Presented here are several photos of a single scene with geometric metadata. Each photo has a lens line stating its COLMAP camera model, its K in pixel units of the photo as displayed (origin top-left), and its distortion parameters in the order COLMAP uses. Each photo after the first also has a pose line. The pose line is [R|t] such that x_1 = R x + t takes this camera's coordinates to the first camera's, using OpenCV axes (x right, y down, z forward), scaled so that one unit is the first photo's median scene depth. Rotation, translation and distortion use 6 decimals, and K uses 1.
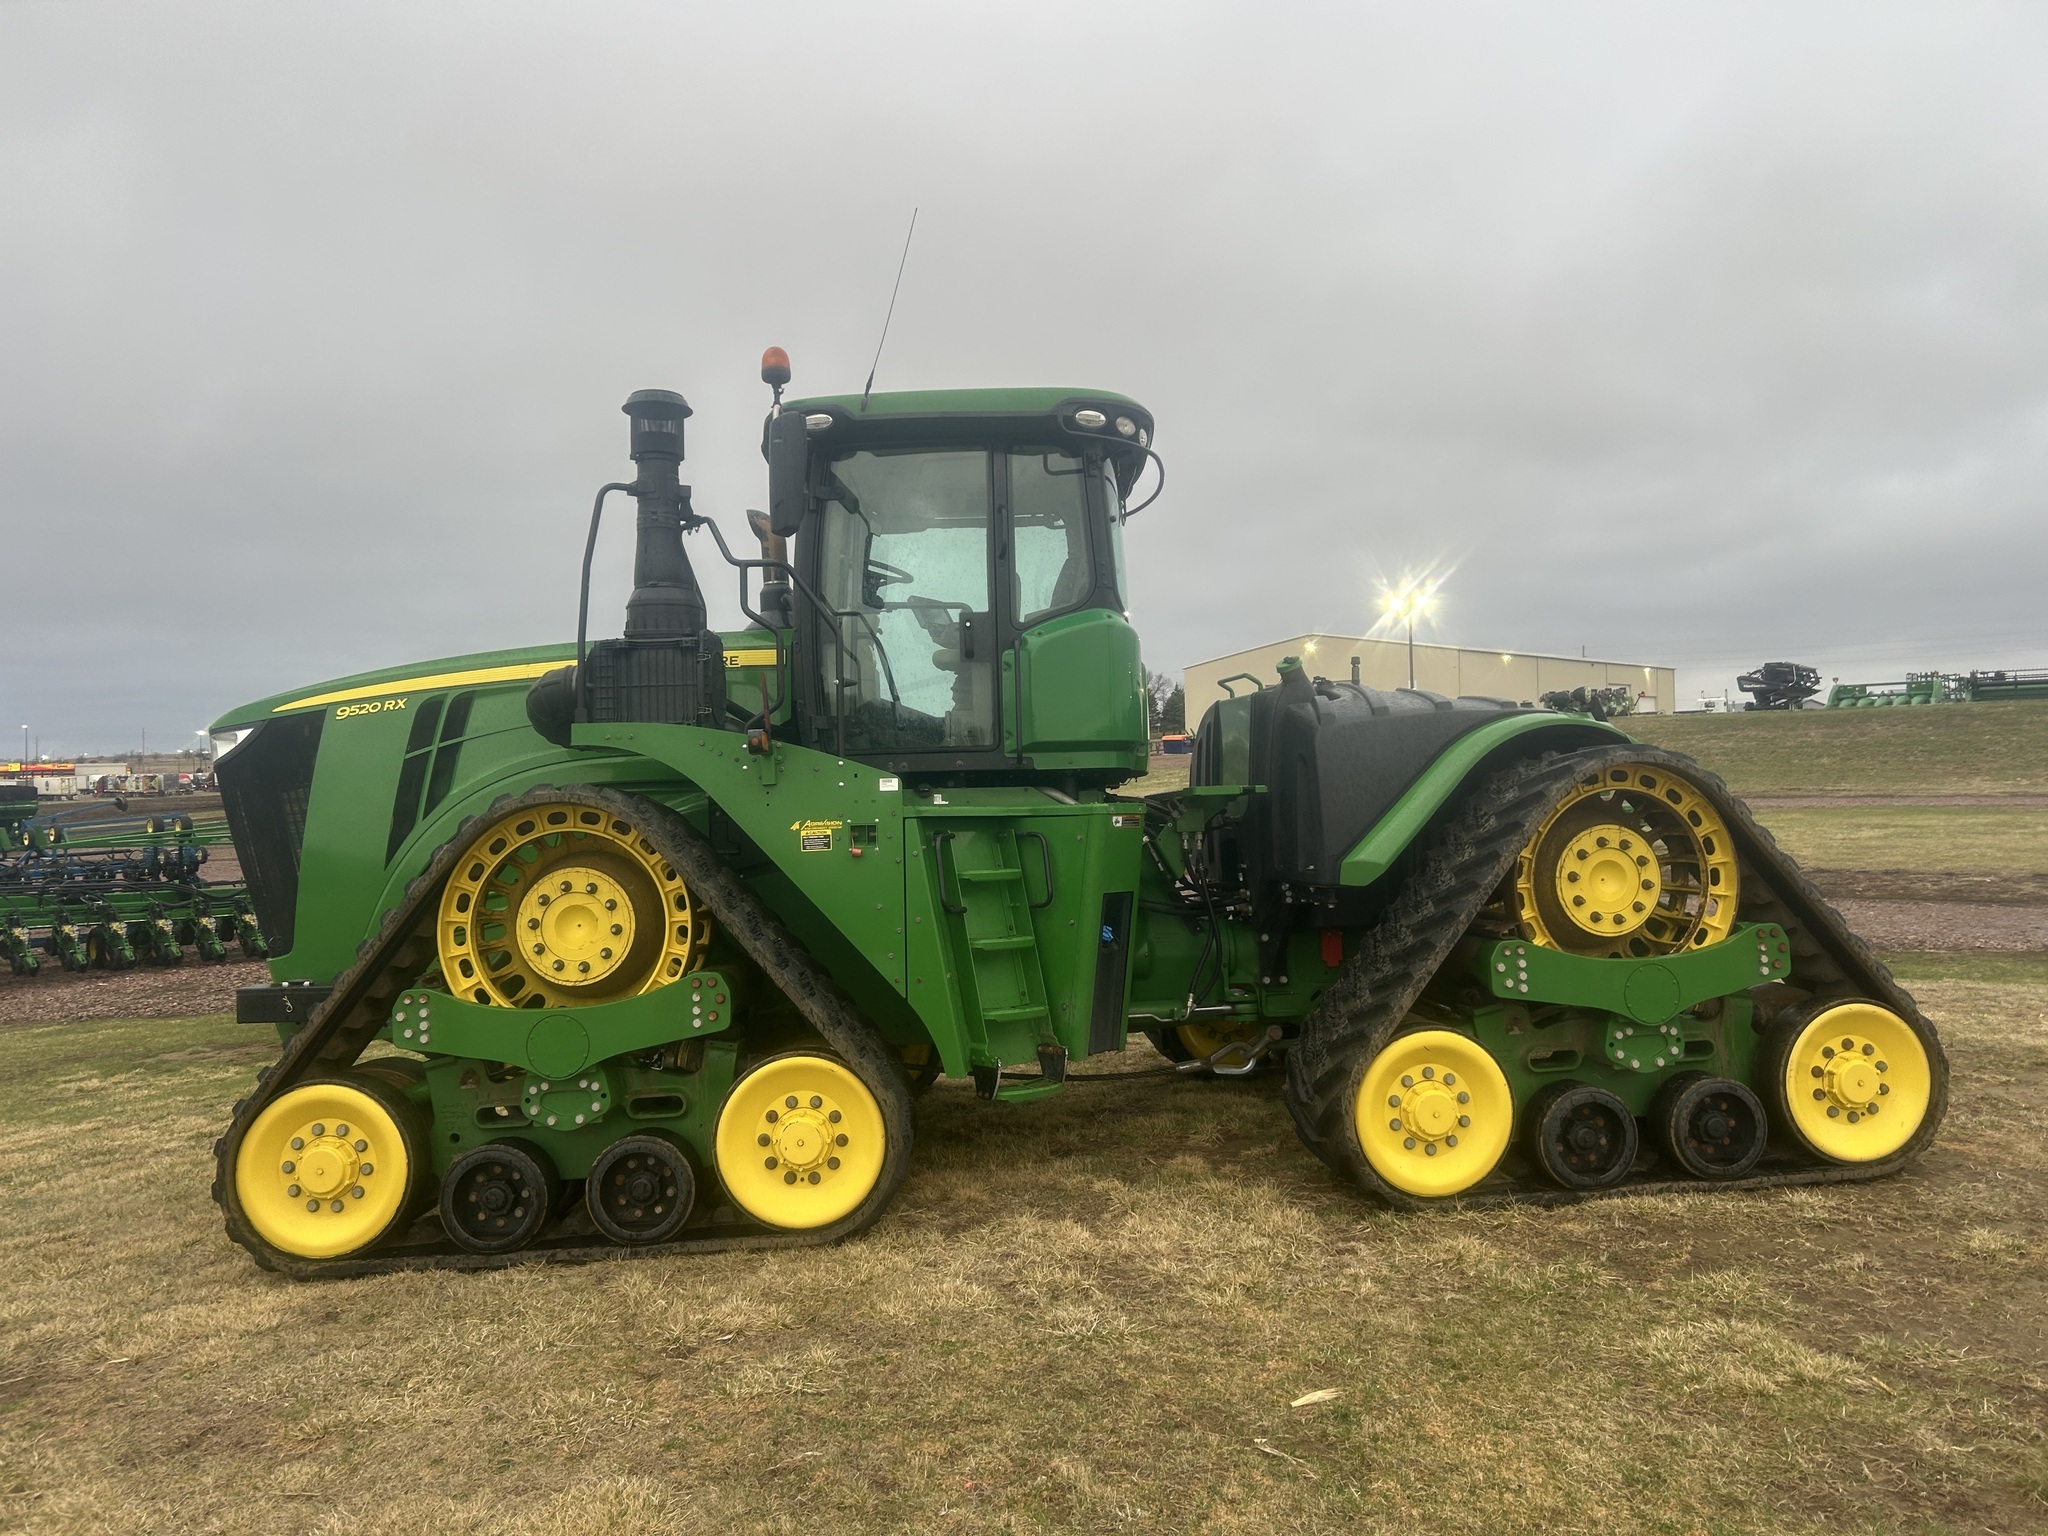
lens RADIAL K [[1523.0, 0, 1019.8], [0, 1523.0, 758.9], [0, 0, 1]] dist [0.035674, -0.027997]
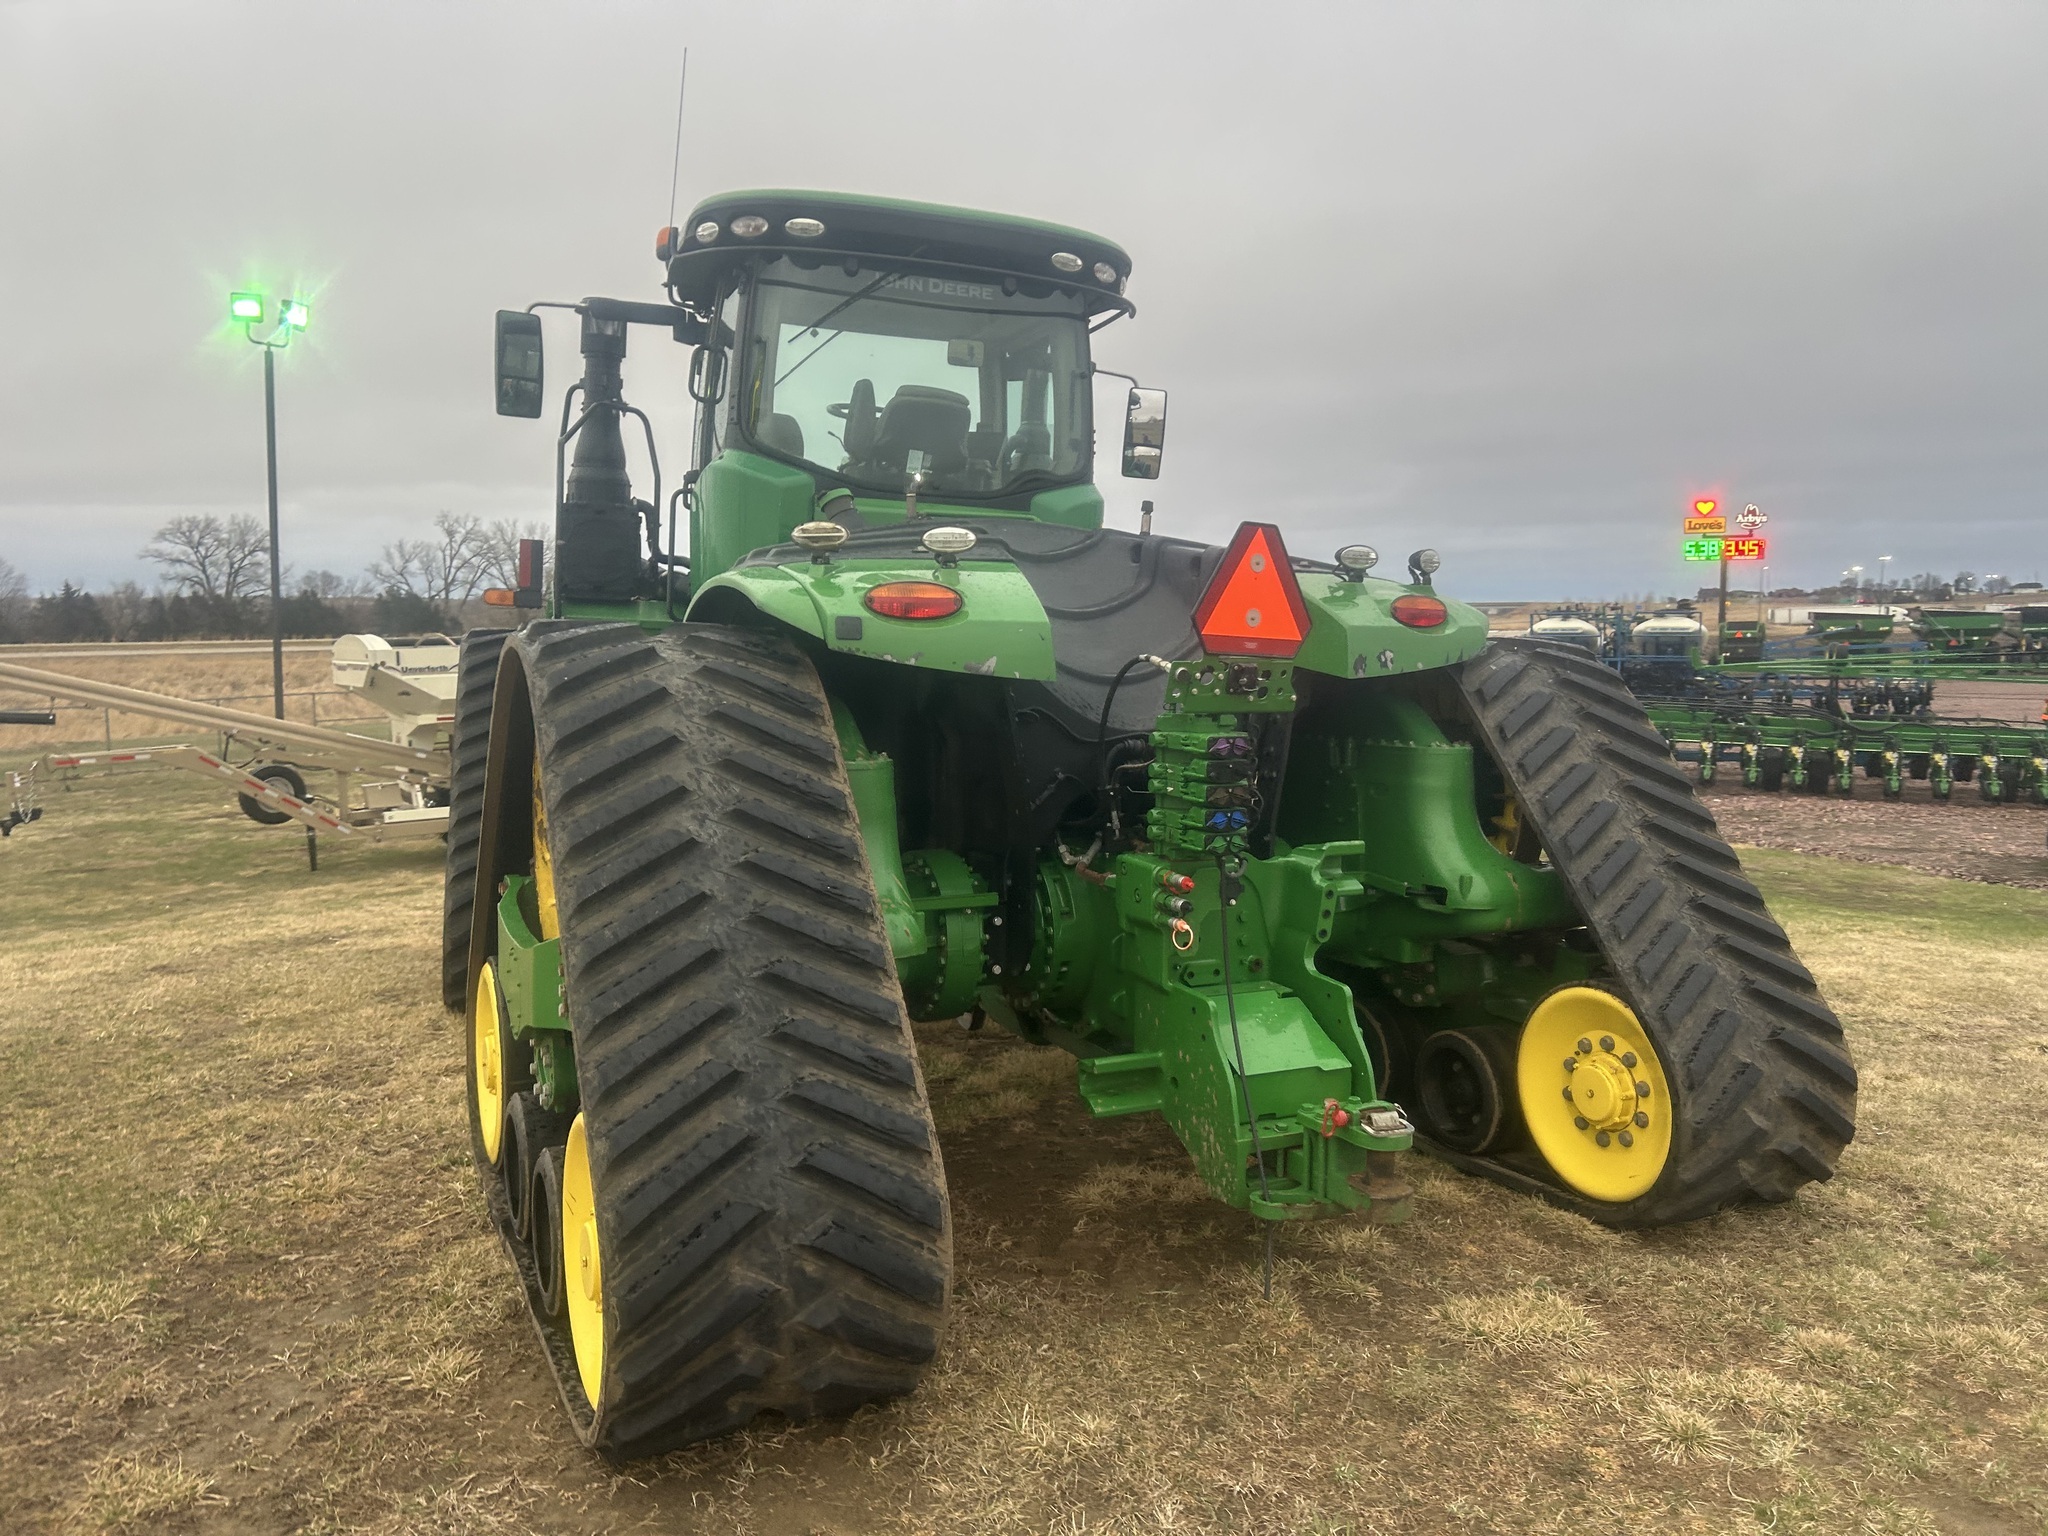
lens RADIAL K [[1537.3, 0, 1039.6], [0, 1537.3, 746.4], [0, 0, 1]] dist [0.051750, -0.057552]
pose [[0.312420, 0.104047, -0.944229, 1.079224], [-0.000936, 0.994017, 0.109223, -0.027309], [0.949944, -0.033239, 0.310648, 0.978925]]
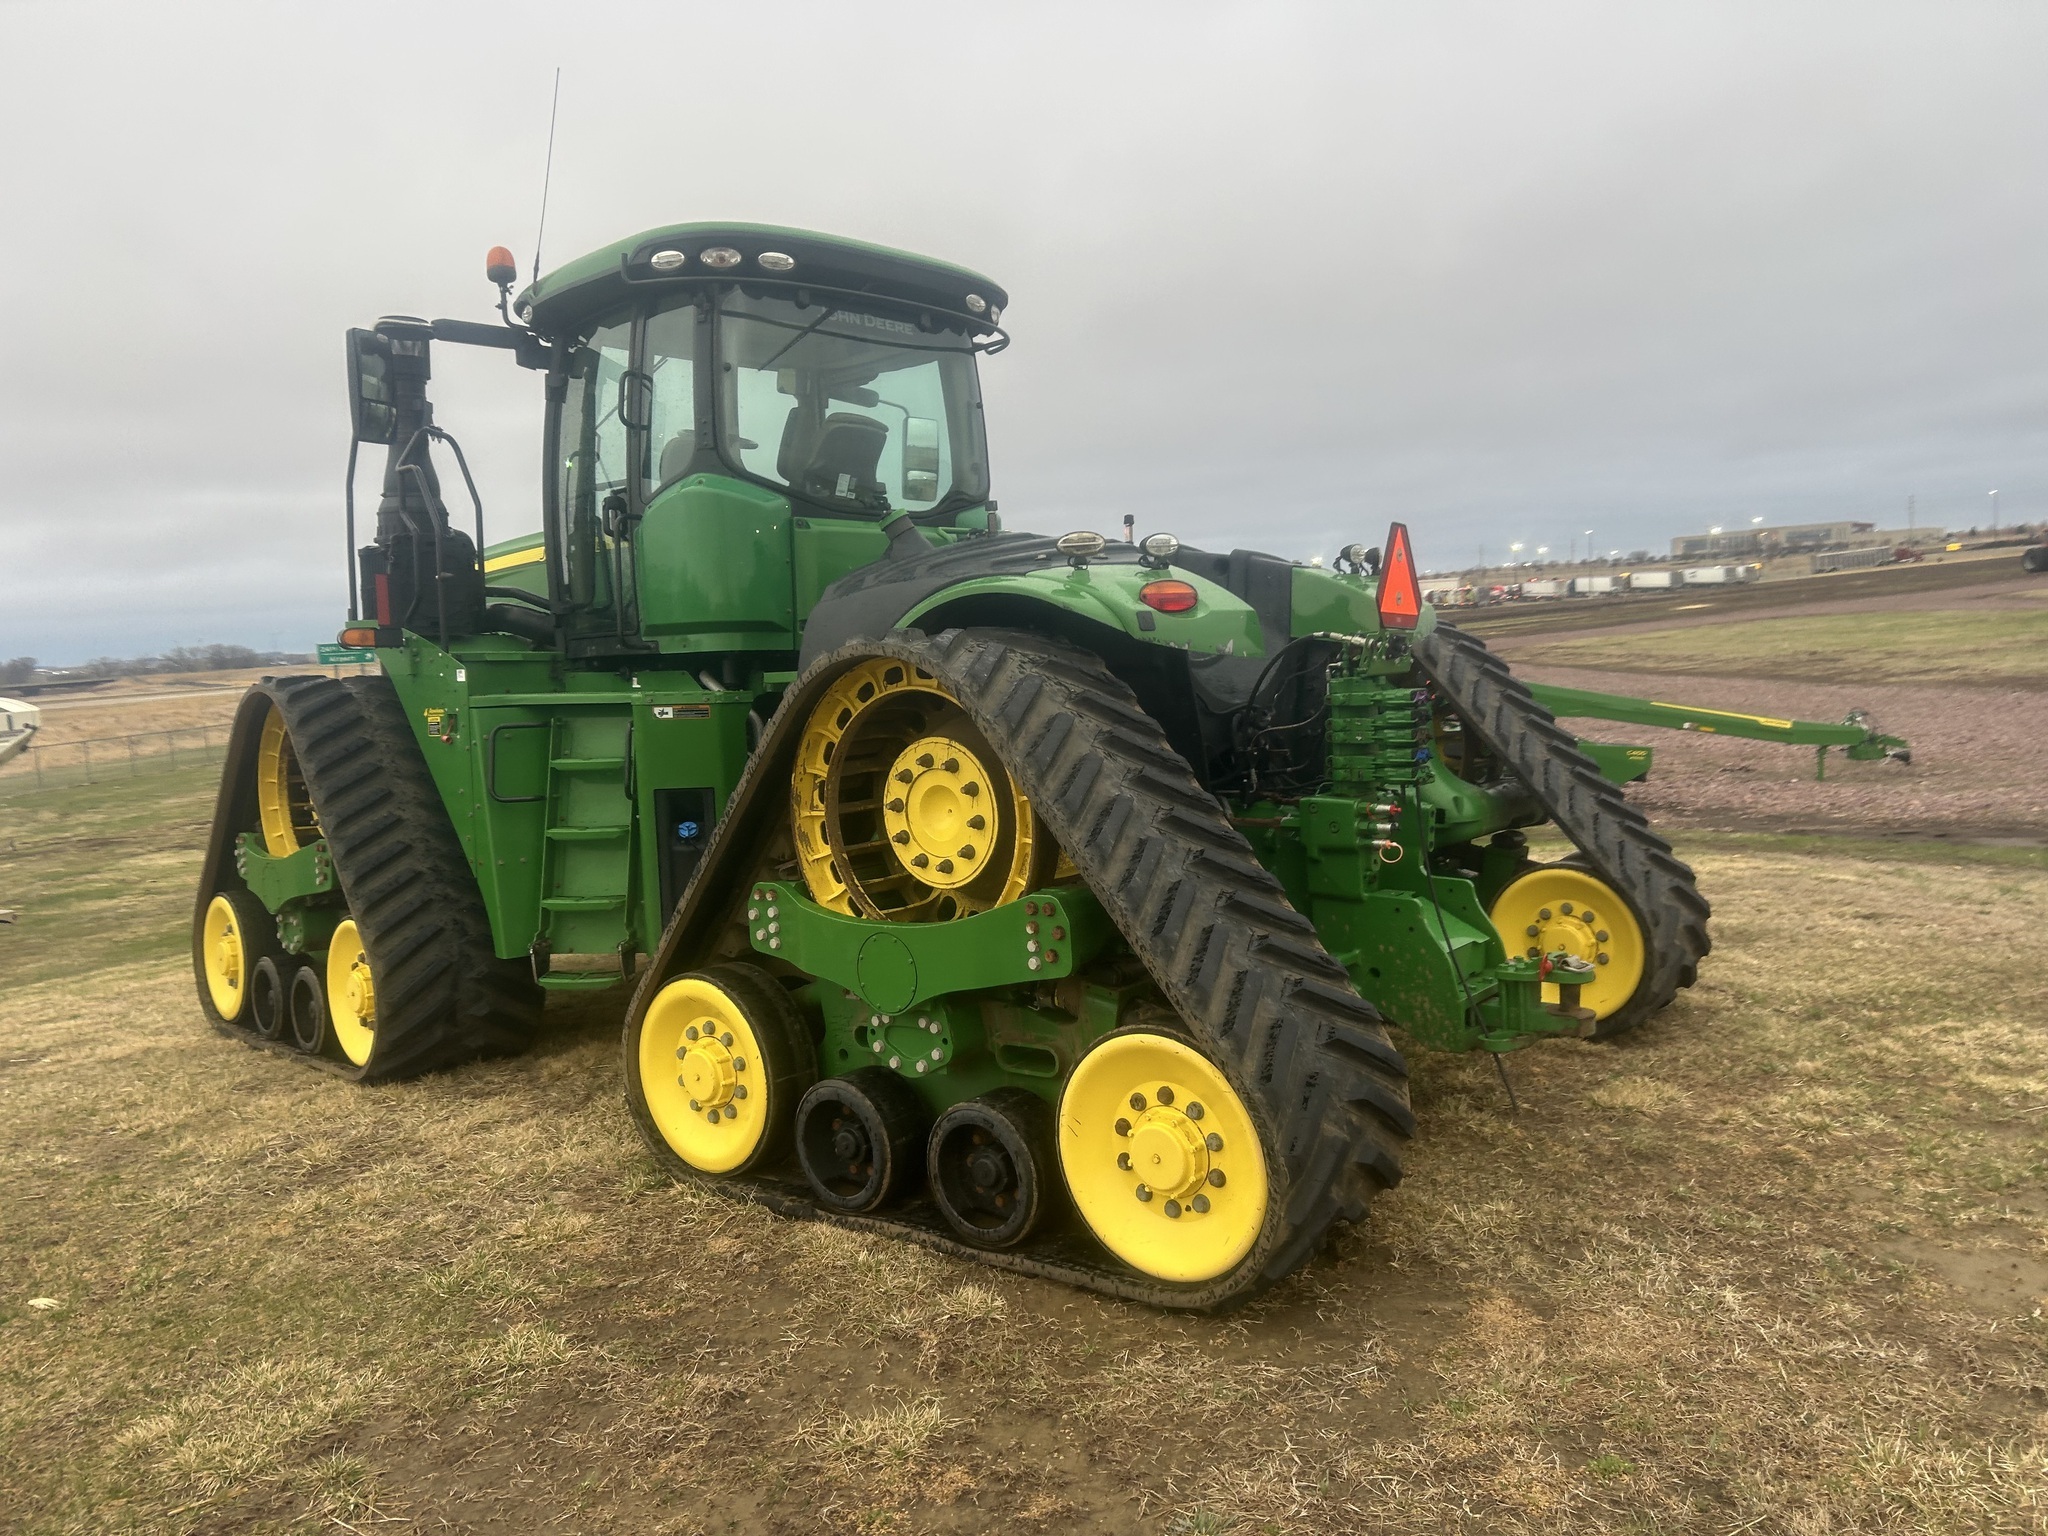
lens RADIAL K [[1537.3, 0, 1029.8], [0, 1537.3, 781.8], [0, 0, 1]] dist [0.051750, -0.057552]
pose [[0.693362, 0.056736, -0.718352, 0.948191], [0.044374, 0.991642, 0.121151, -0.021829], [0.719221, -0.115877, 0.685050, 0.540188]]
